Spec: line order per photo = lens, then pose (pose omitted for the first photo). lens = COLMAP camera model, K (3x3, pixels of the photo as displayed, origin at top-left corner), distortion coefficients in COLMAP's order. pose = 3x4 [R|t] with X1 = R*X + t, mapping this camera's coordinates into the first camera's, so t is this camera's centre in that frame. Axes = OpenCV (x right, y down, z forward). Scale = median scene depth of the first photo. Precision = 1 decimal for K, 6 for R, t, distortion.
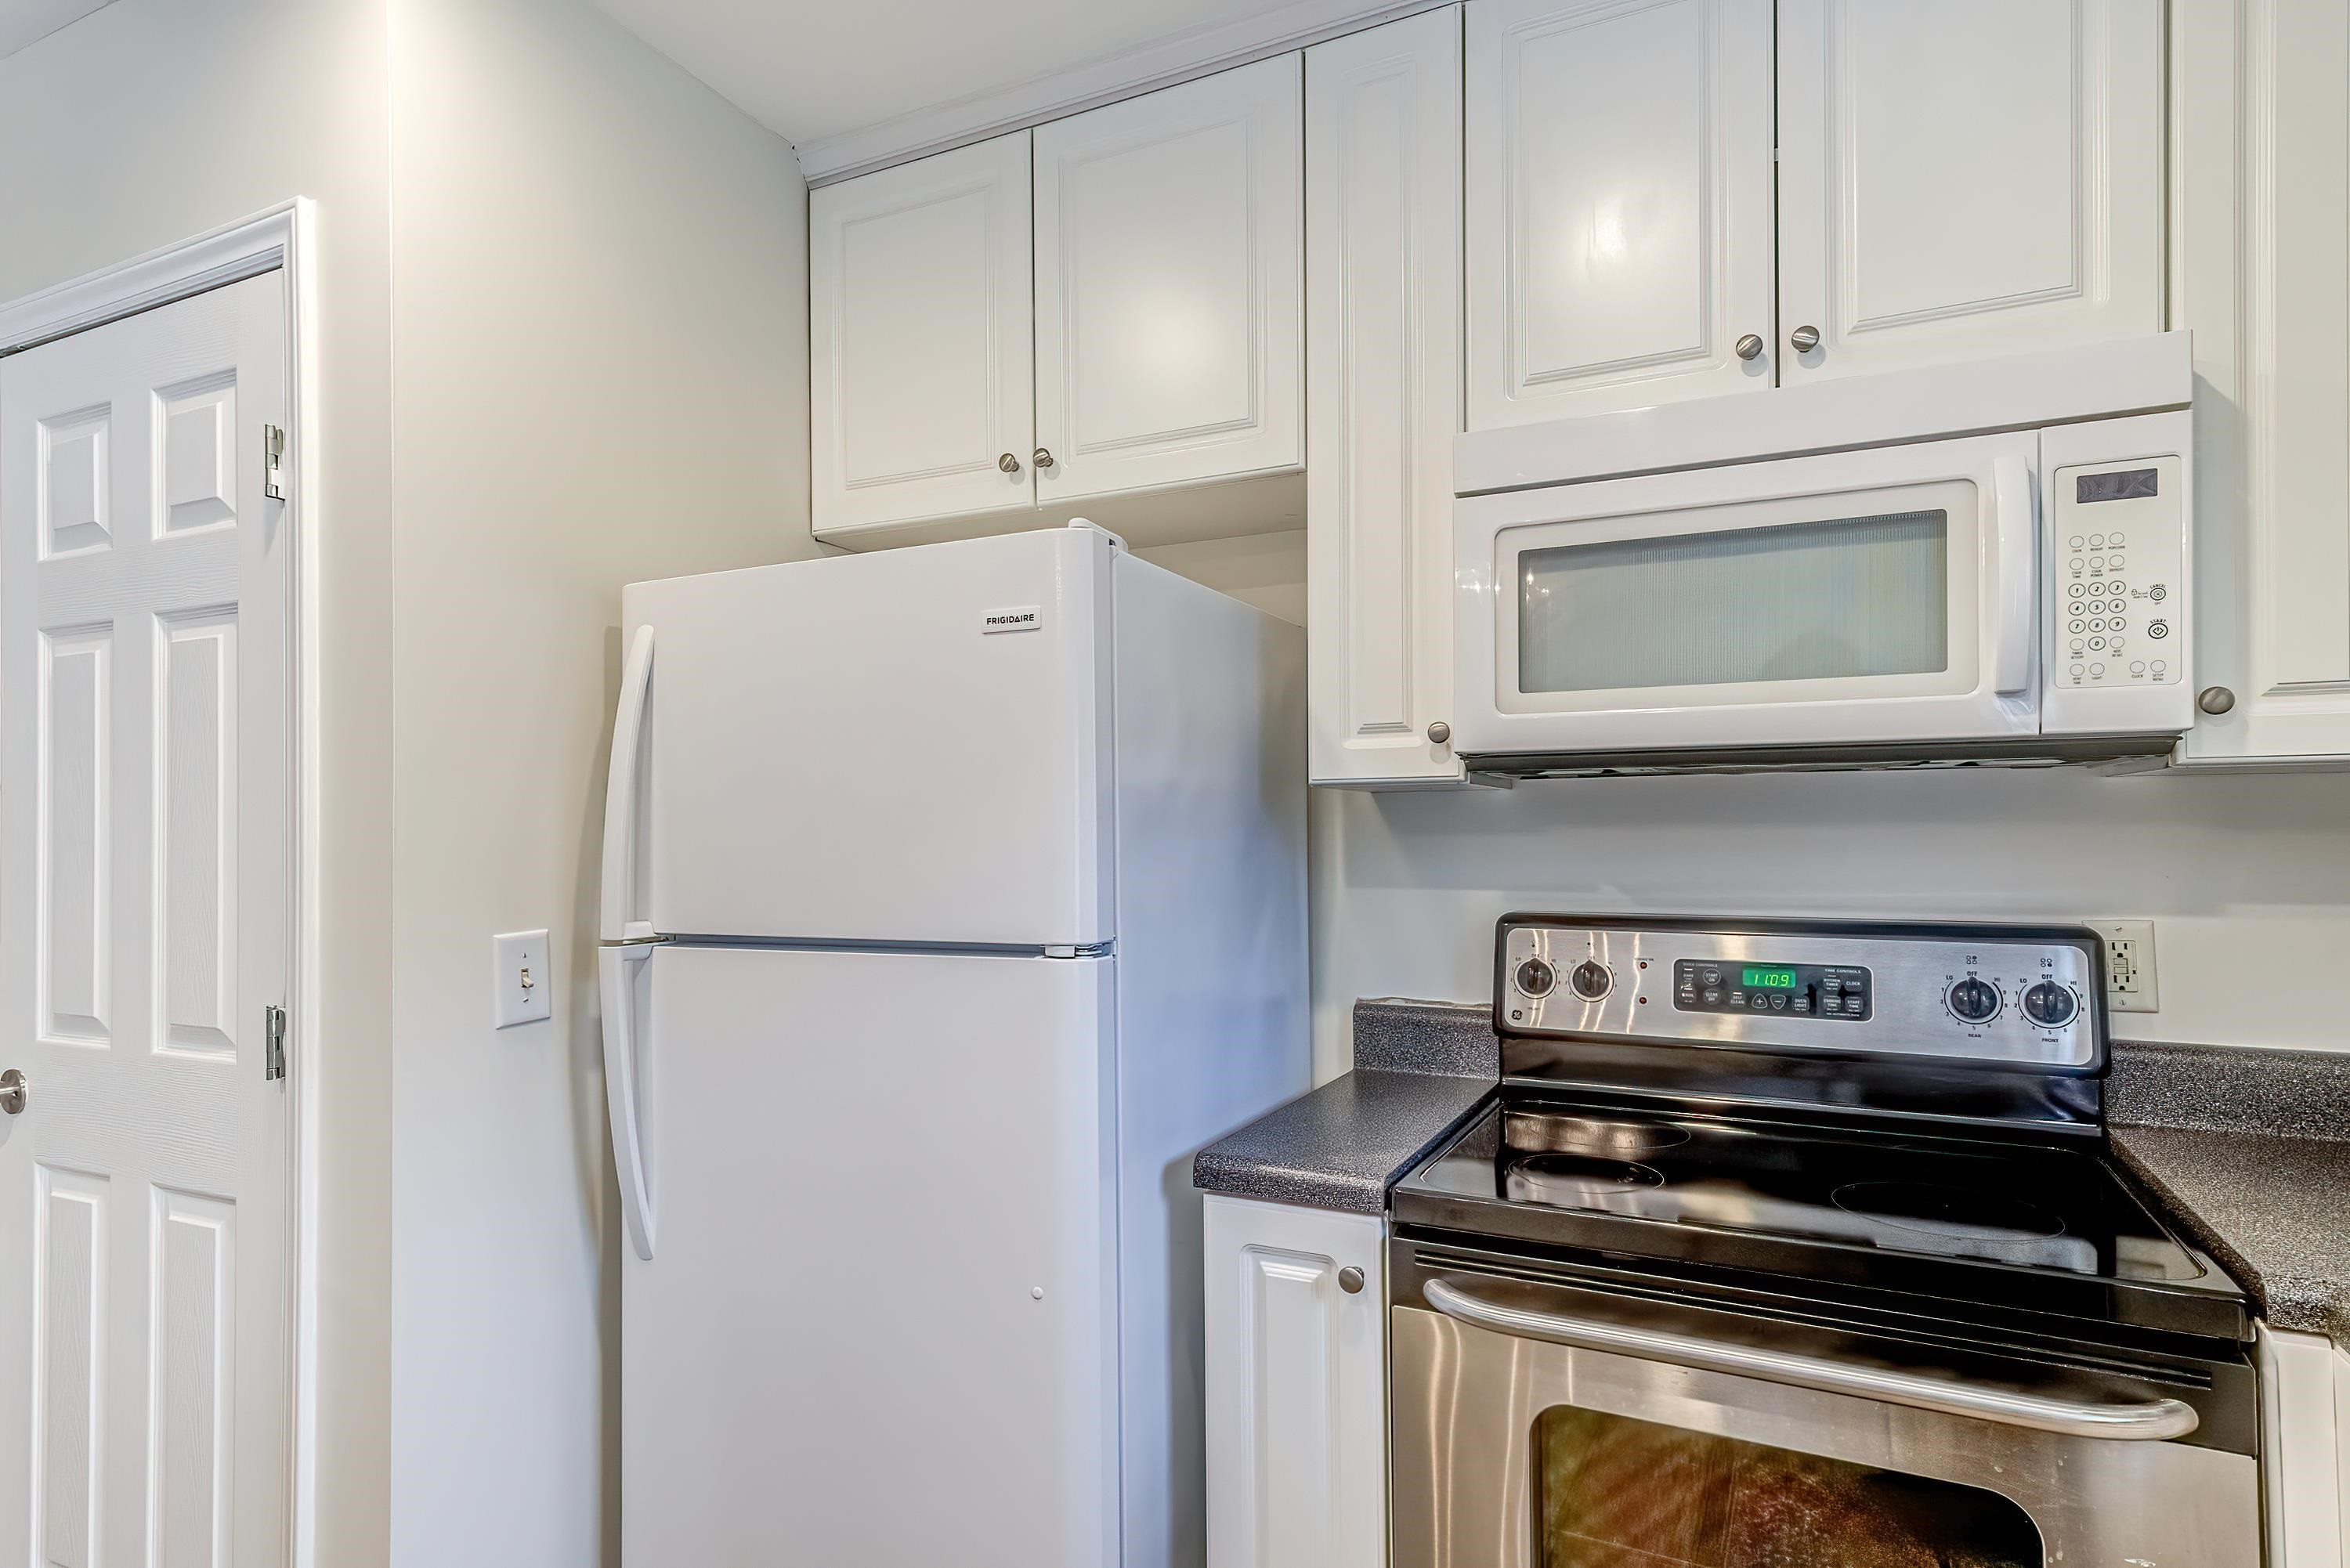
lens RADIAL K [[1231.9, 0, 1169.2], [0, 1231.9, 821.7], [0, 0, 1]] dist [0.020996, -0.009428]
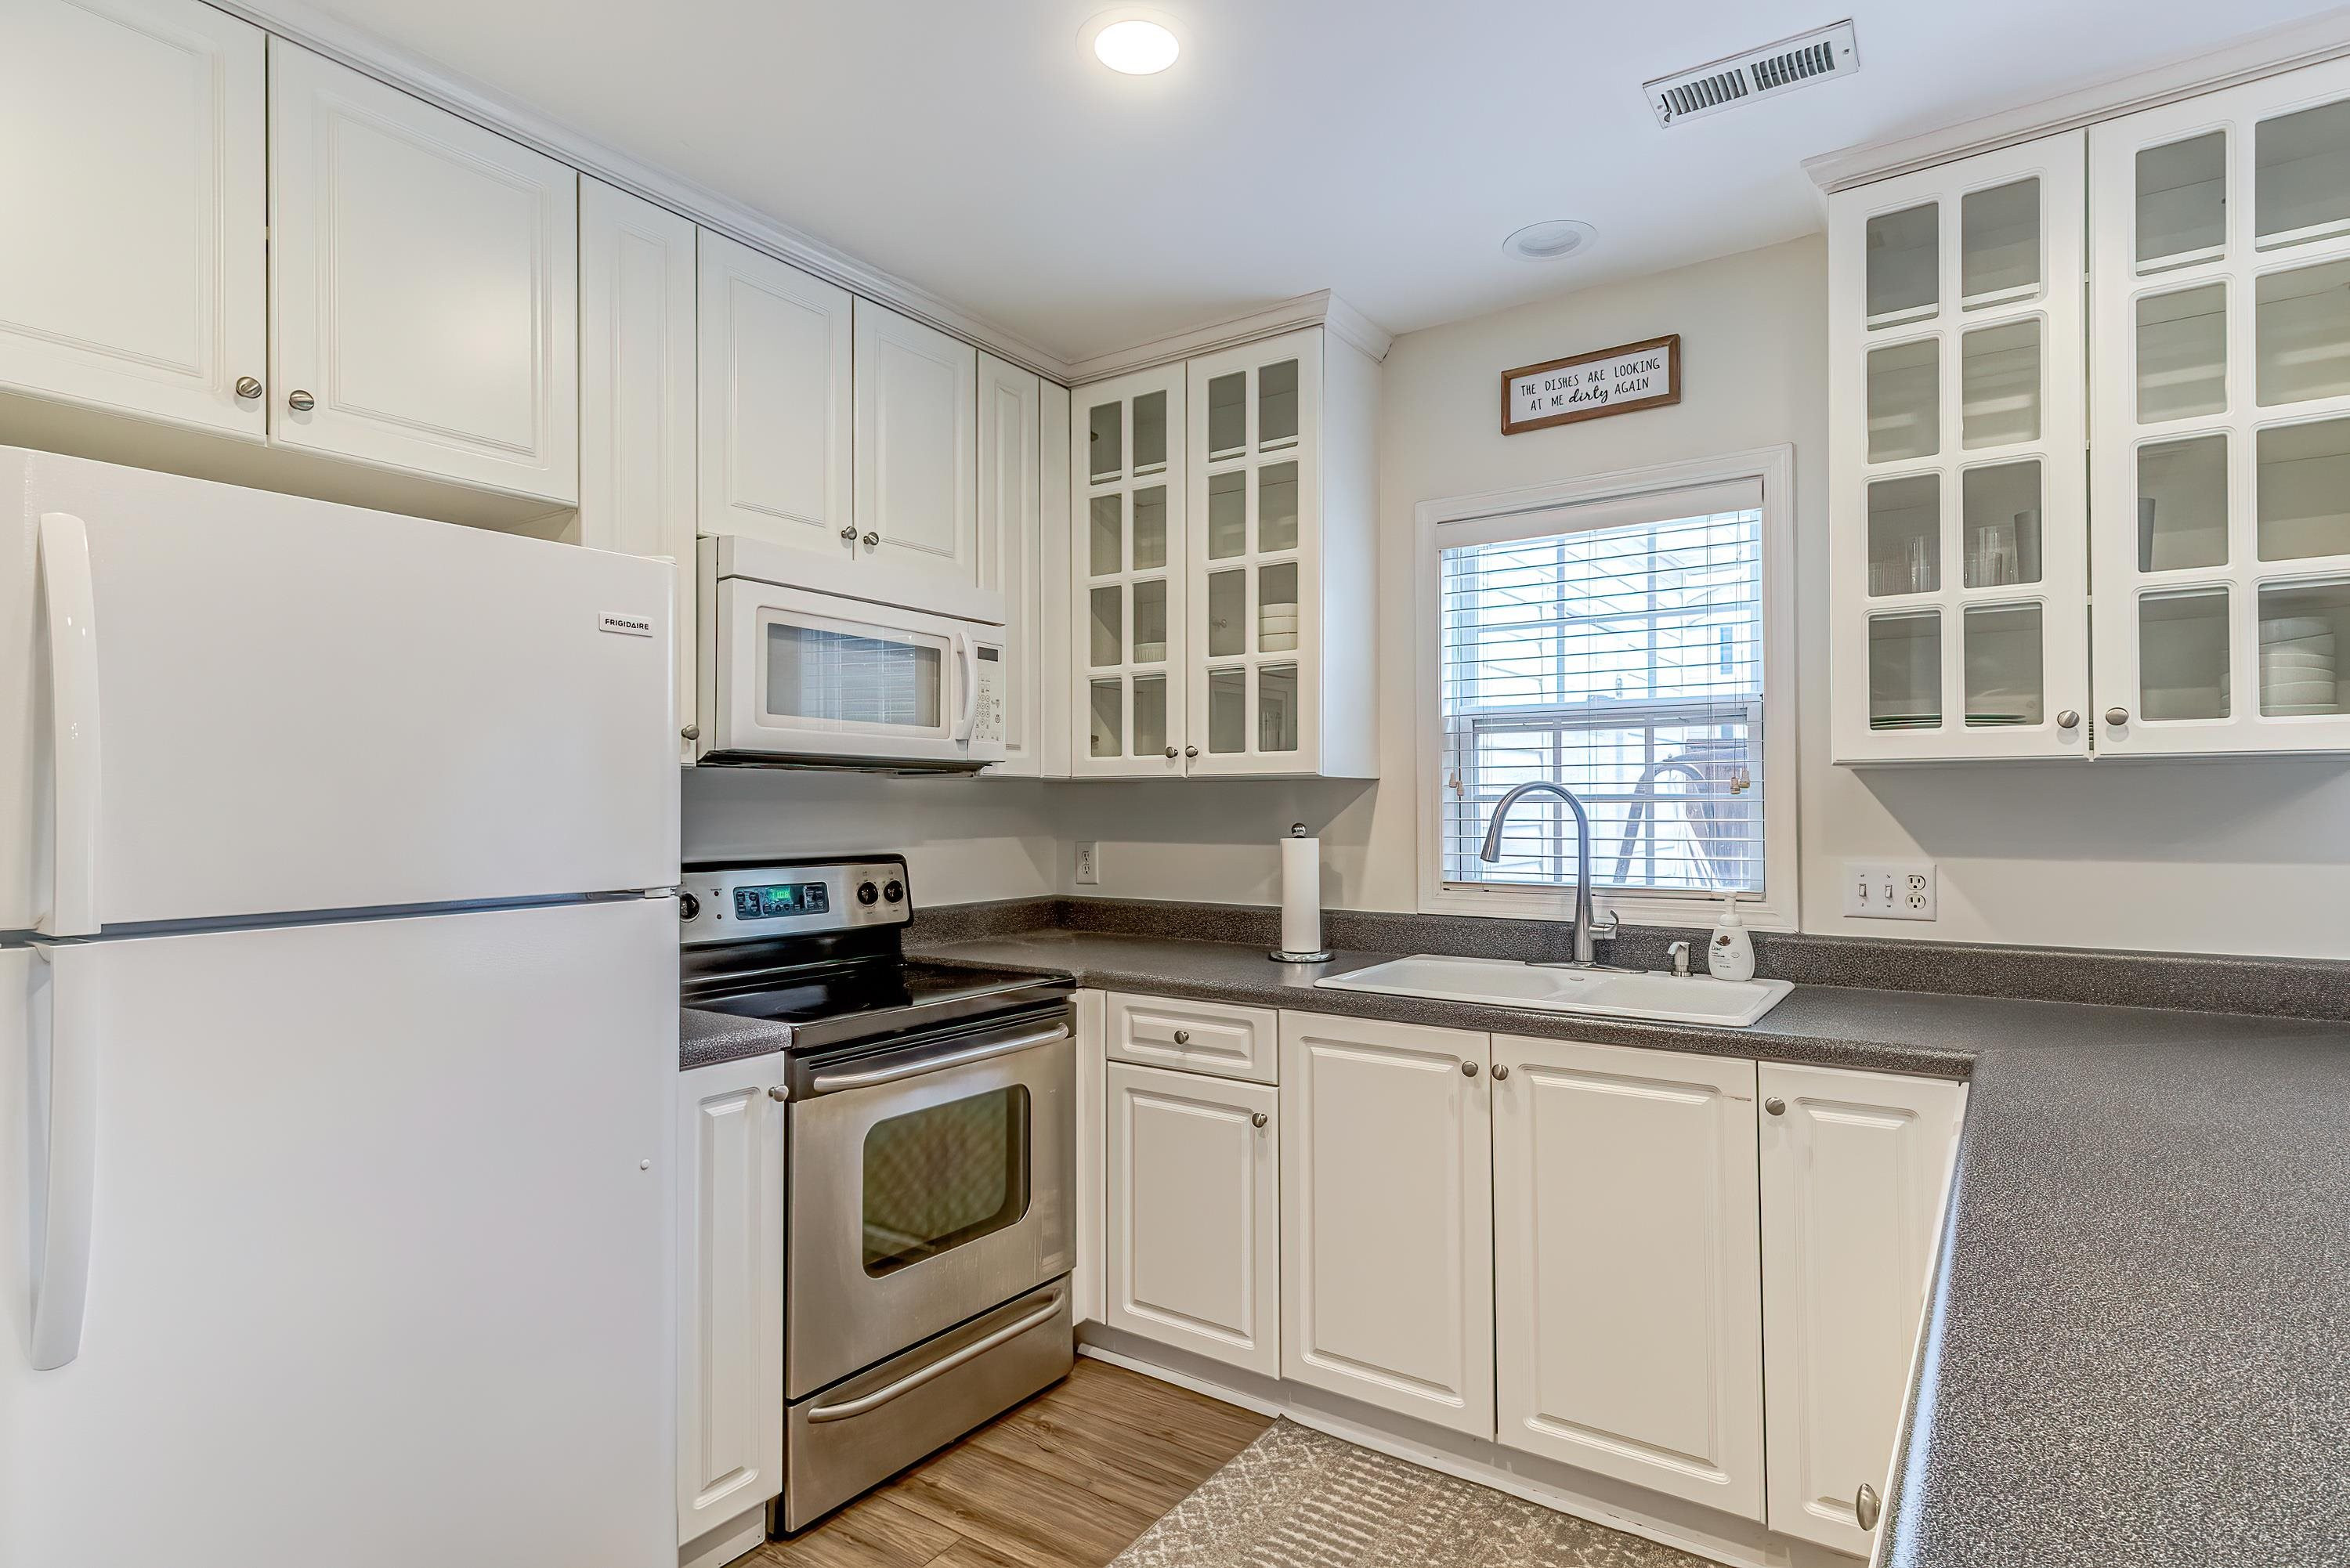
lens RADIAL K [[1192.4, 0, 1199.2], [0, 1192.4, 789.7], [0, 0, 1]] dist [0.018706, -0.004518]
pose [[0.150034, 0.021747, 0.988442, -1.090354], [-0.006719, 0.999757, -0.020977, 0.018895], [-0.988658, -0.003494, 0.150144, 0.230693]]
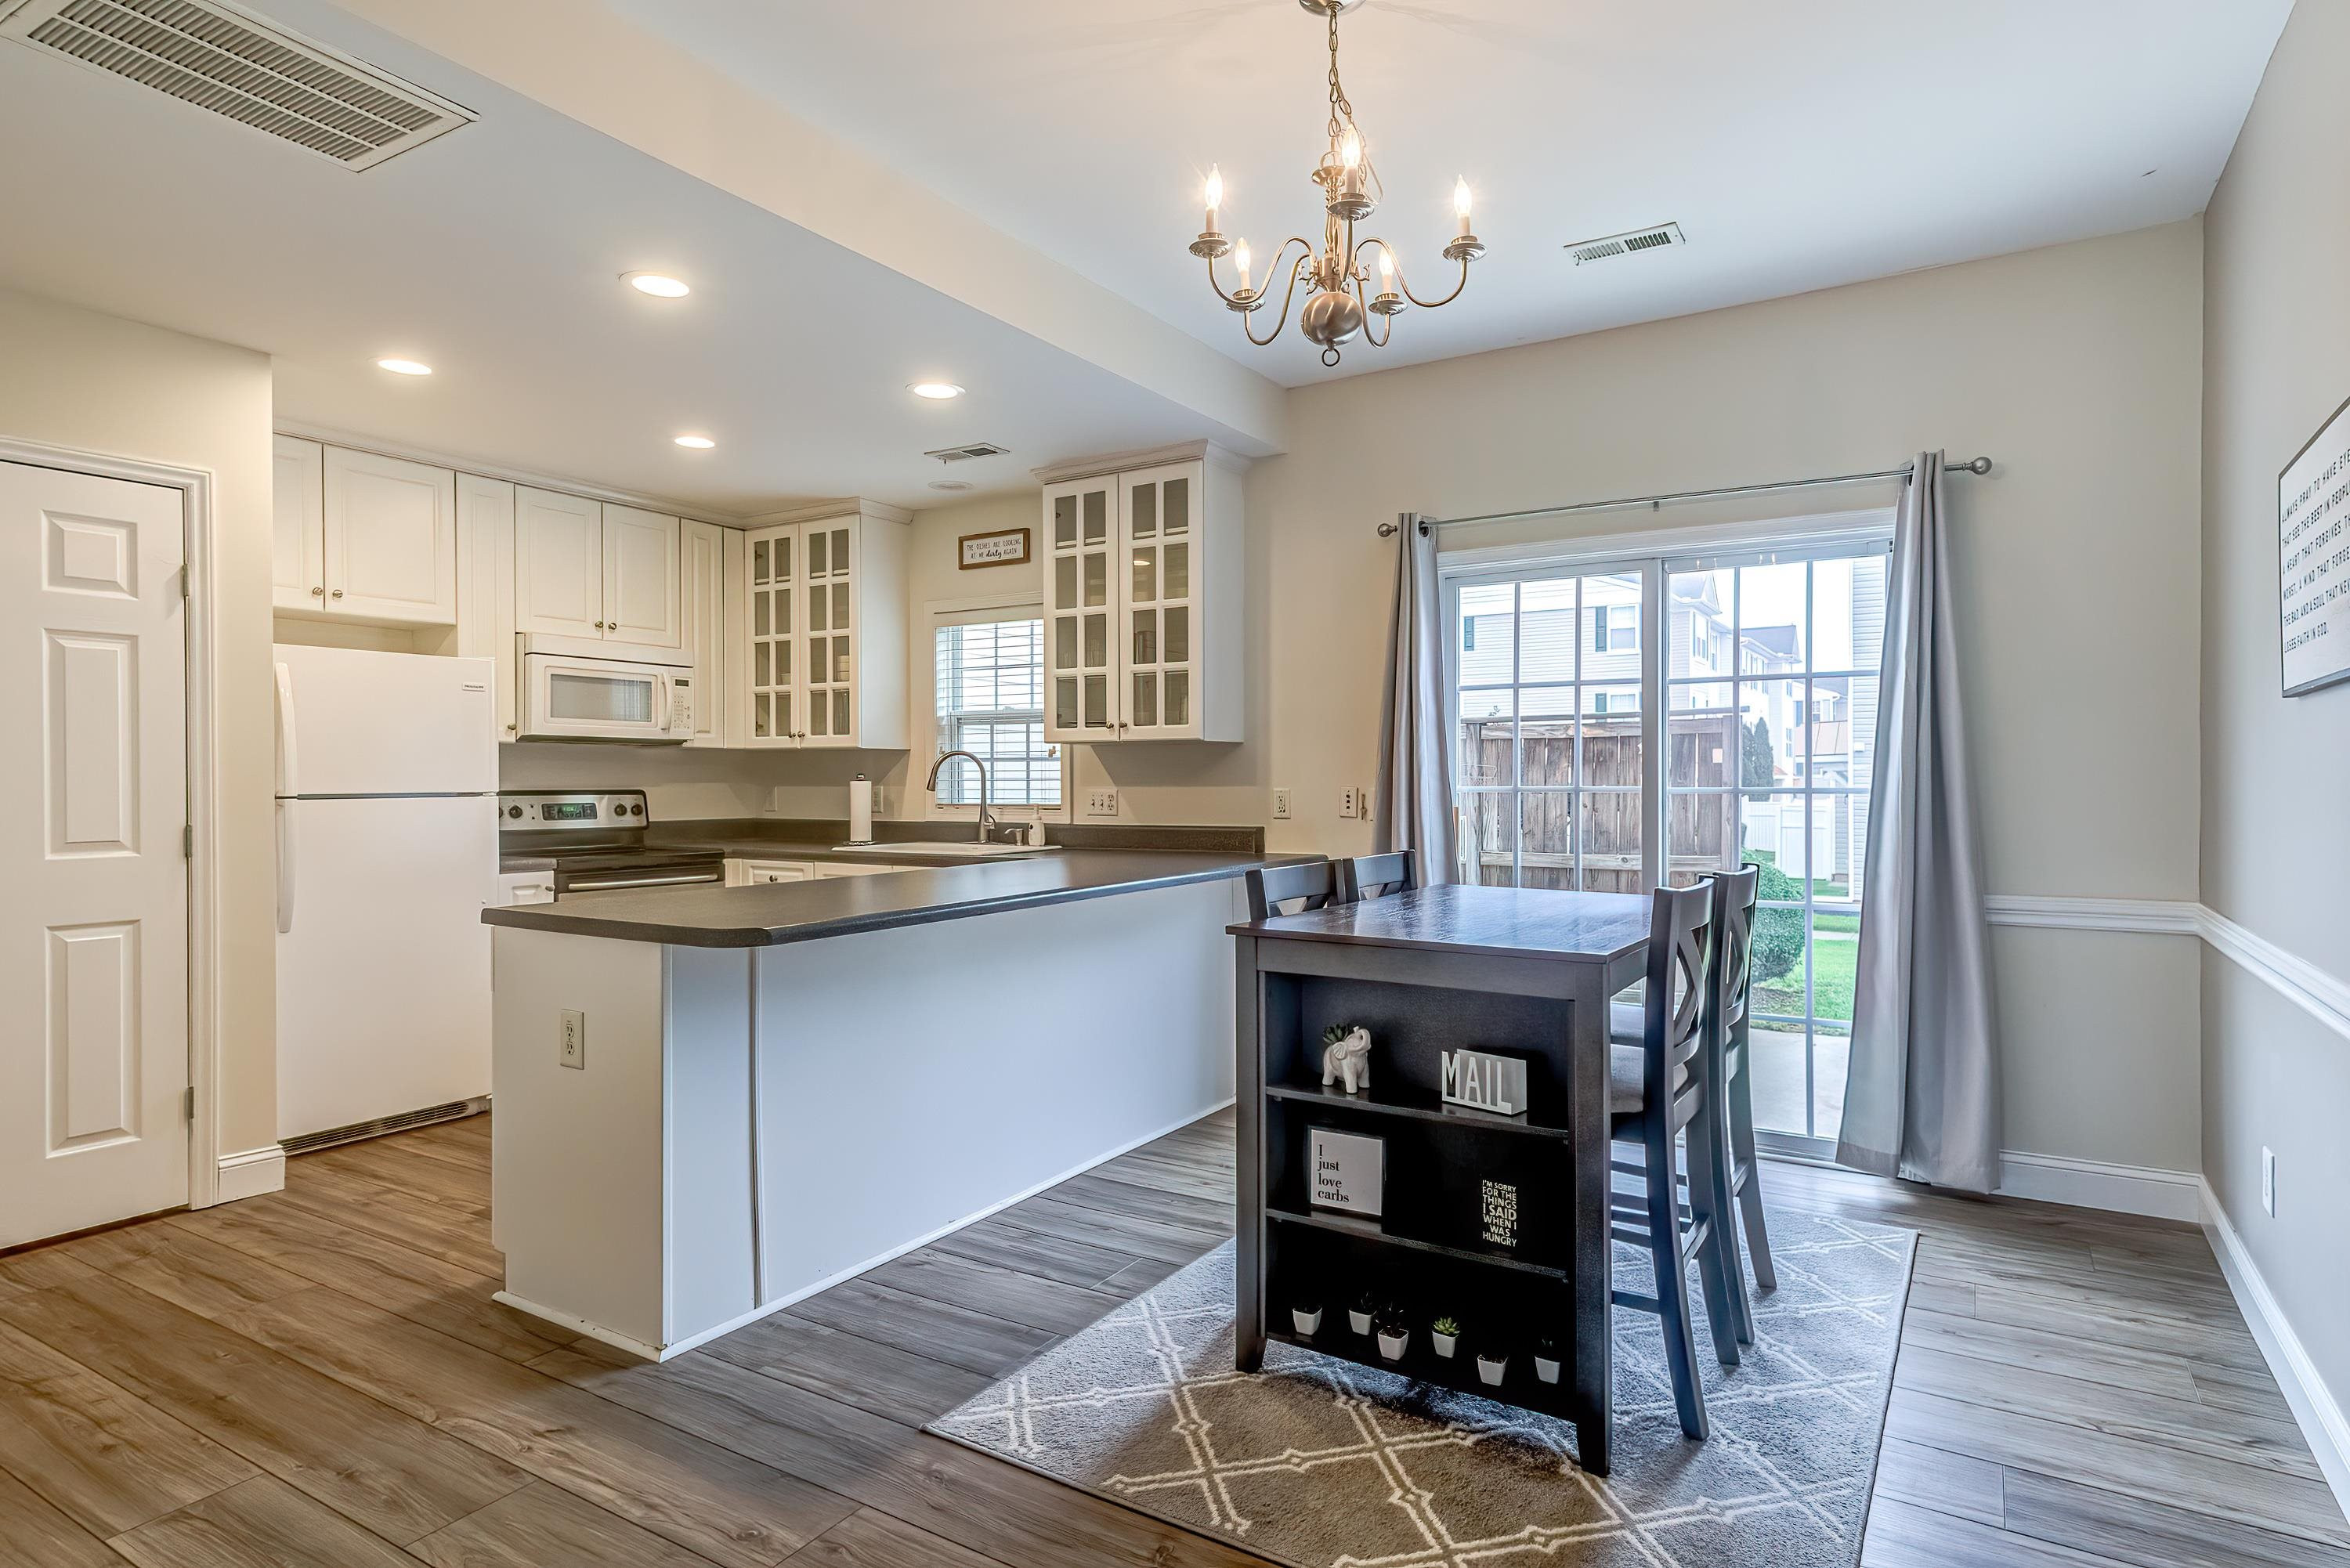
lens RADIAL K [[1231.9, 0, 1214.4], [0, 1231.9, 784.4], [0, 0, 1]] dist [0.020996, -0.009428]
pose [[0.095238, 0.003496, 0.995448, -2.741930], [-0.007011, 0.999971, -0.002841, 0.068443], [-0.995430, -0.006708, 0.095260, -1.036500]]
